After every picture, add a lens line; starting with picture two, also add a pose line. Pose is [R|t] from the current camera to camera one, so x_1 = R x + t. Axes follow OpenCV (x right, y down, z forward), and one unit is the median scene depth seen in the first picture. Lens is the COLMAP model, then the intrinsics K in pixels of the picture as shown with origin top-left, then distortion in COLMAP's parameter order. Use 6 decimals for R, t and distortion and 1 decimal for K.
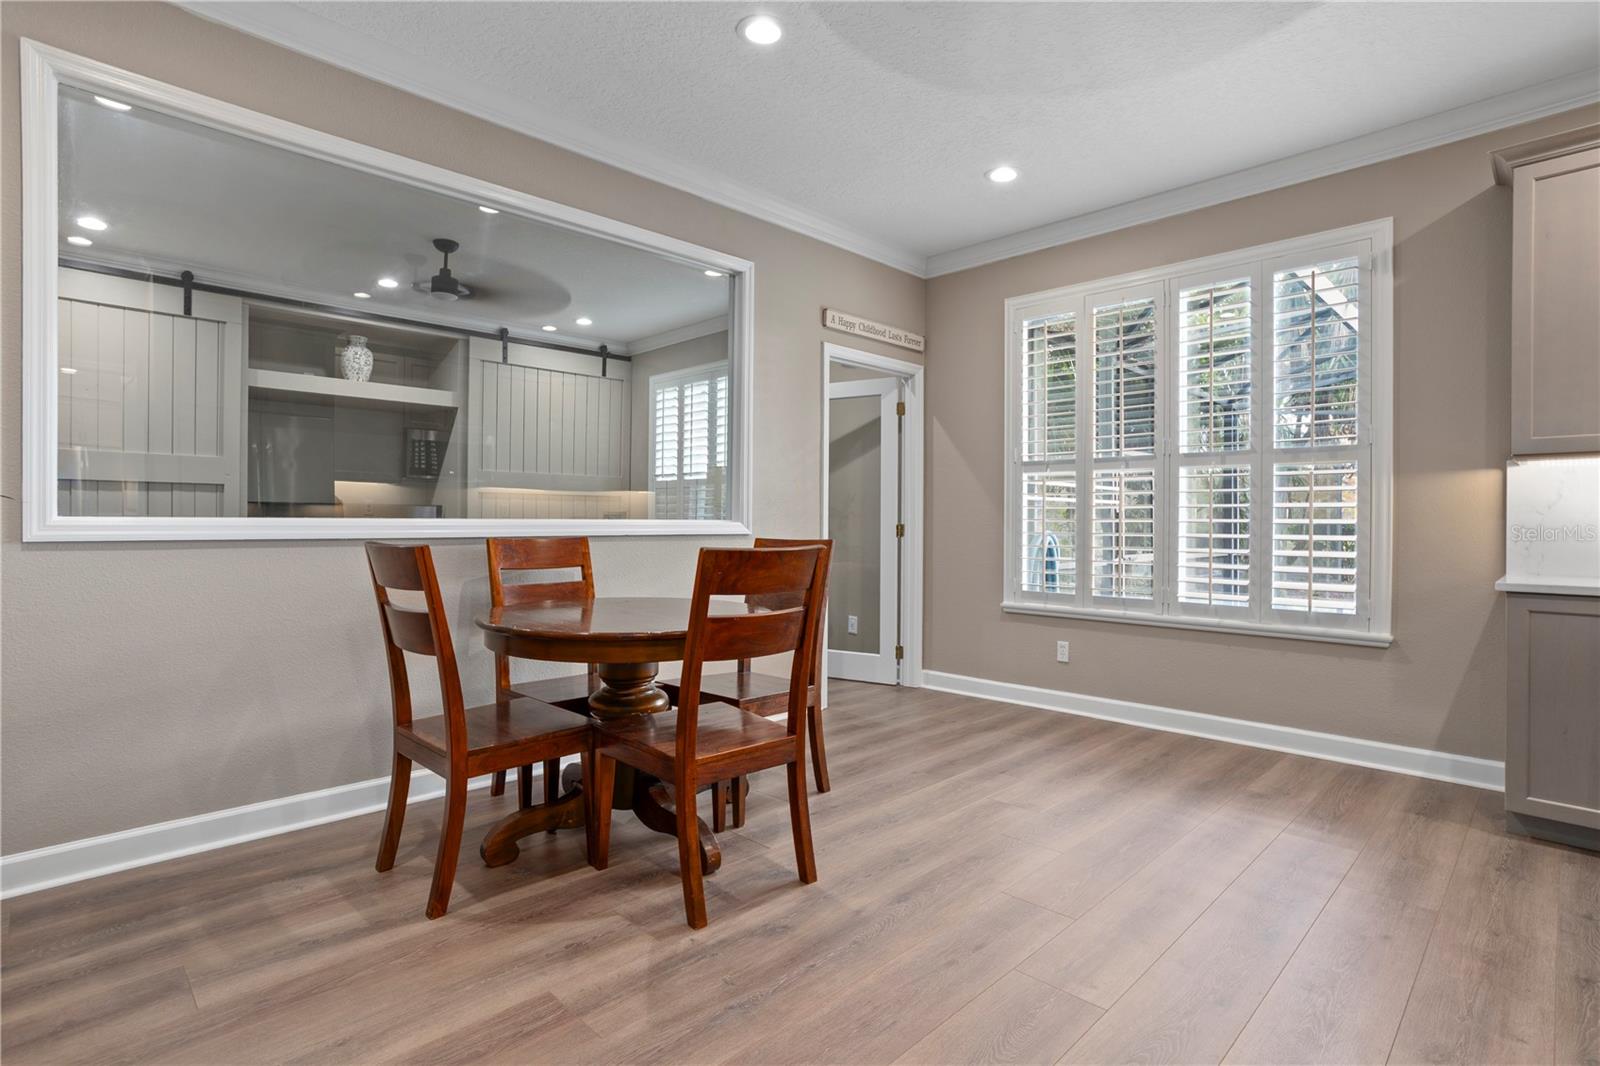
lens RADIAL K [[777.5, 0, 802.3], [0, 777.5, 525.4], [0, 0, 1]] dist [-0.016745, 0.000967]
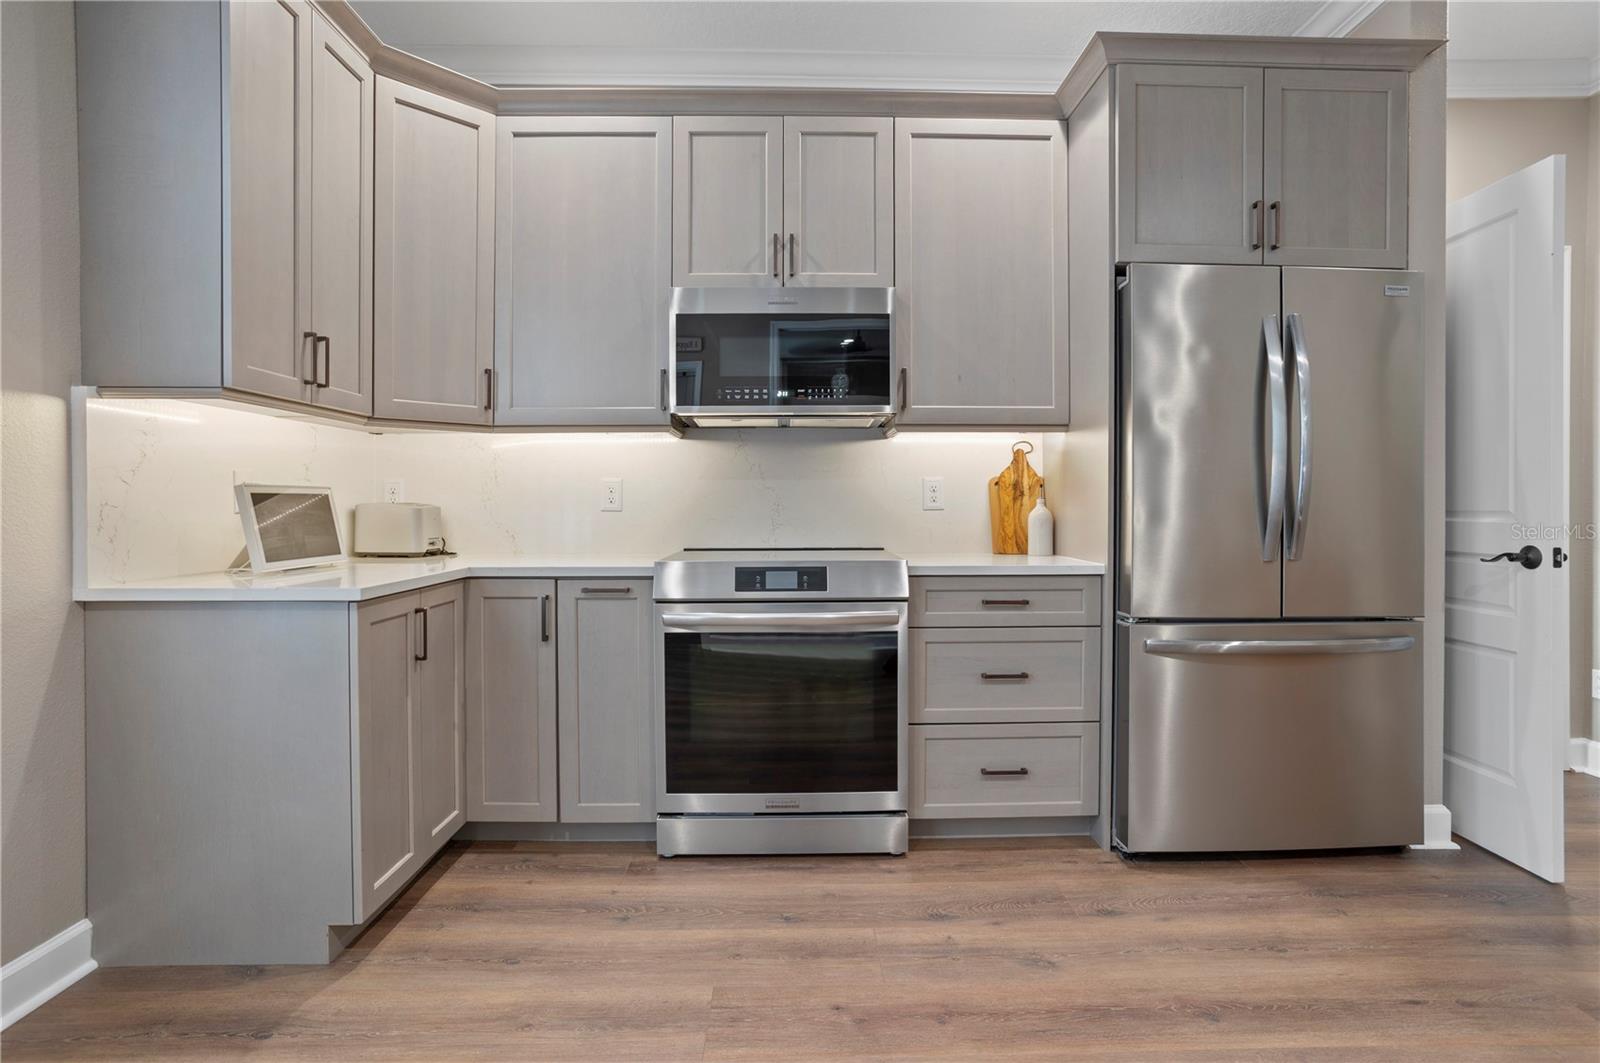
lens RADIAL K [[777.5, 0, 797.8], [0, 777.5, 518.2], [0, 0, 1]] dist [-0.016745, 0.000967]
pose [[-0.717956, -0.014812, 0.695931, 0.183962], [-0.000543, 0.999785, 0.020718, 0.000996], [-0.696088, 0.014497, -0.717810, 1.265390]]
